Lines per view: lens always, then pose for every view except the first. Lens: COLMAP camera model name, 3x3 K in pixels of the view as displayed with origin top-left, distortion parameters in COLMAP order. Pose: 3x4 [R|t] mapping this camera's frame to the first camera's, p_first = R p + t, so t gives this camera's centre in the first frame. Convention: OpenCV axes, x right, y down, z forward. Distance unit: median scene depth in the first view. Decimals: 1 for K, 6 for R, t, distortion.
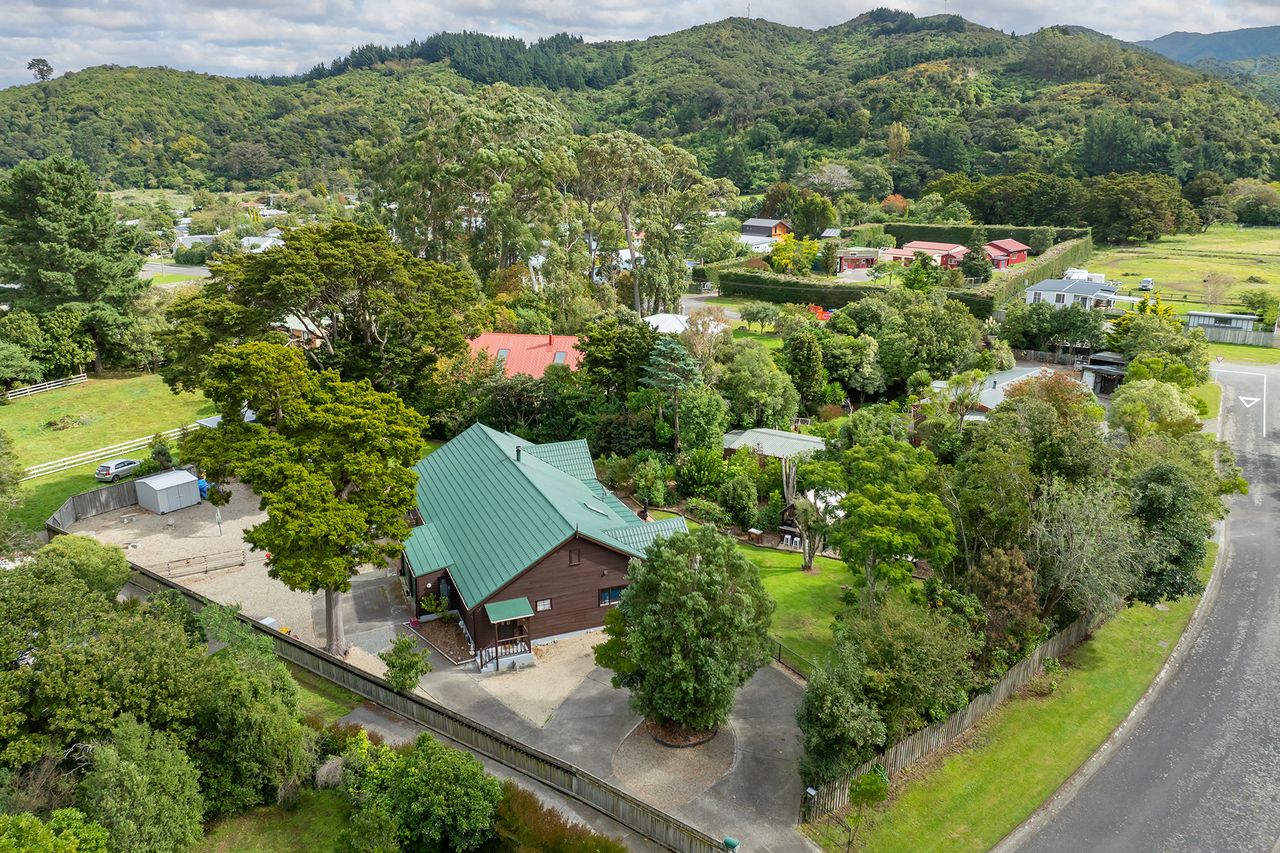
lens RADIAL K [[901.7, 0, 640.0], [0, 901.7, 426.5], [0, 0, 1]] dist [-0.026097, -0.001379]
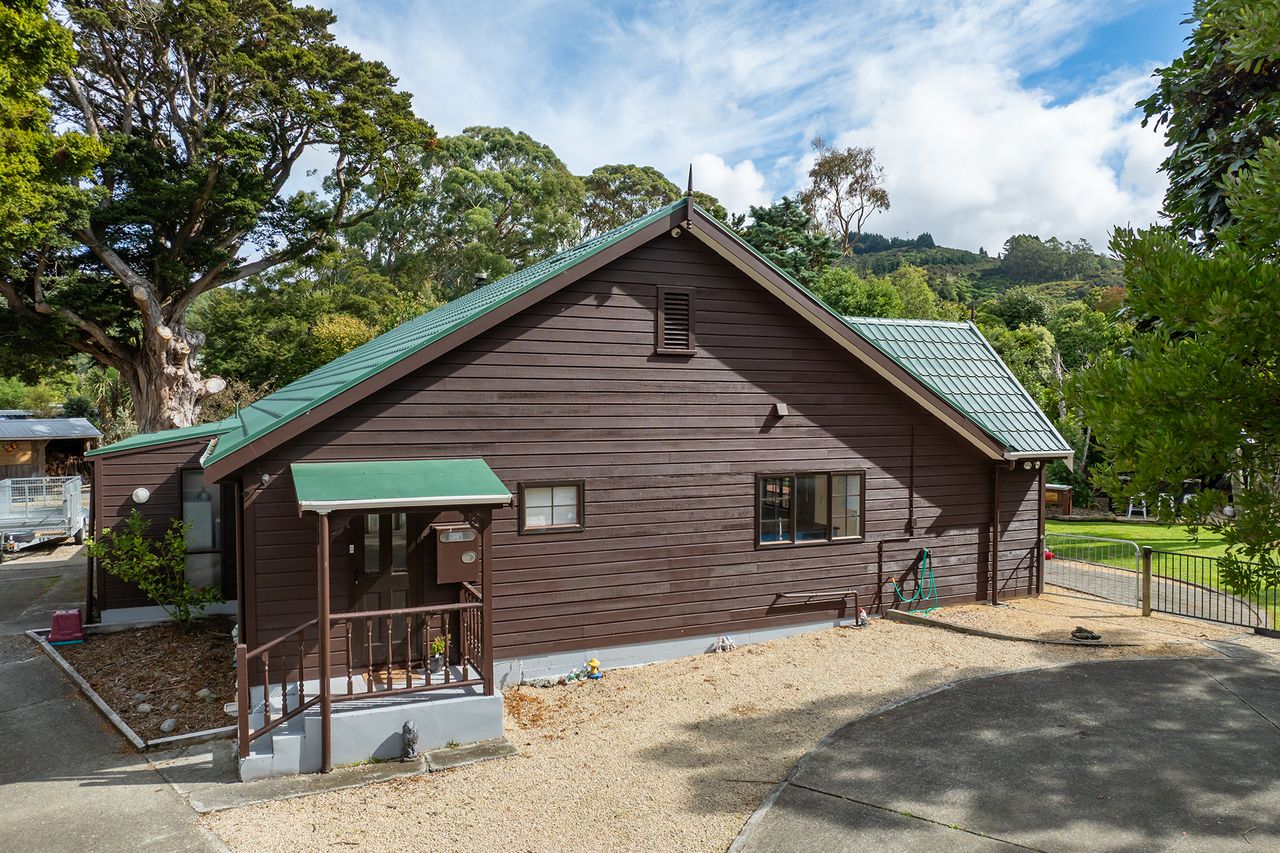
lens RADIAL K [[901.7, 0, 640.0], [0, 901.7, 426.5], [0, 0, 1]] dist [-0.026097, -0.001379]
pose [[0.999726, 0.001372, 0.023357, -0.088134], [0.004327, 0.970227, -0.242157, 0.235677], [-0.022994, 0.242192, 0.969956, 0.752817]]
